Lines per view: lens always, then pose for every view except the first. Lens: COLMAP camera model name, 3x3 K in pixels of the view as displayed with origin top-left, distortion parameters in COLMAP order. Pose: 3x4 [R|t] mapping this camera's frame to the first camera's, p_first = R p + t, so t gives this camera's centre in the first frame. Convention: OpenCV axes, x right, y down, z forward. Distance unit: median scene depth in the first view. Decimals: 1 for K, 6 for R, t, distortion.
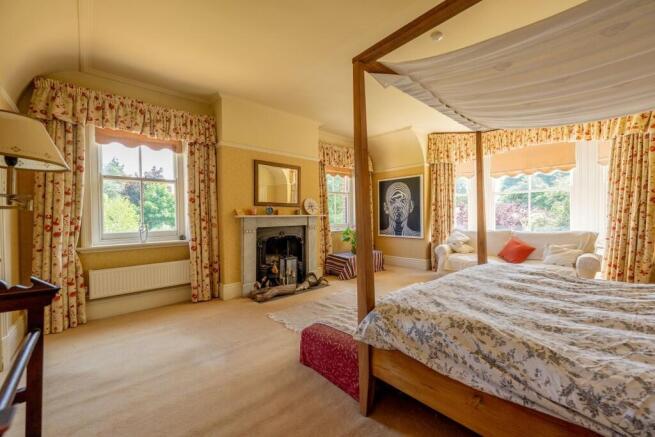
lens RADIAL K [[260.5, 0, 332.0], [0, 260.5, 218.6], [0, 0, 1]] dist [0.002431, 0.000020]
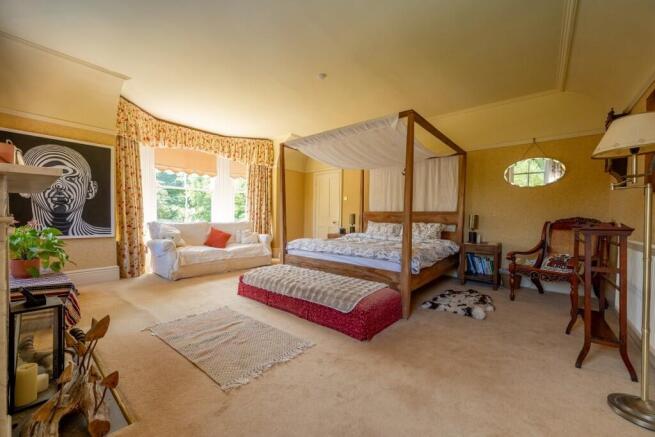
lens RADIAL K [[260.5, 0, 331.2], [0, 260.5, 221.4], [0, 0, 1]] dist [0.002431, 0.000020]
pose [[-0.133086, -0.007824, 0.991074, -0.440284], [-0.004210, 0.999964, 0.007329, 0.026570], [-0.991096, -0.003198, -0.133114, 0.503113]]
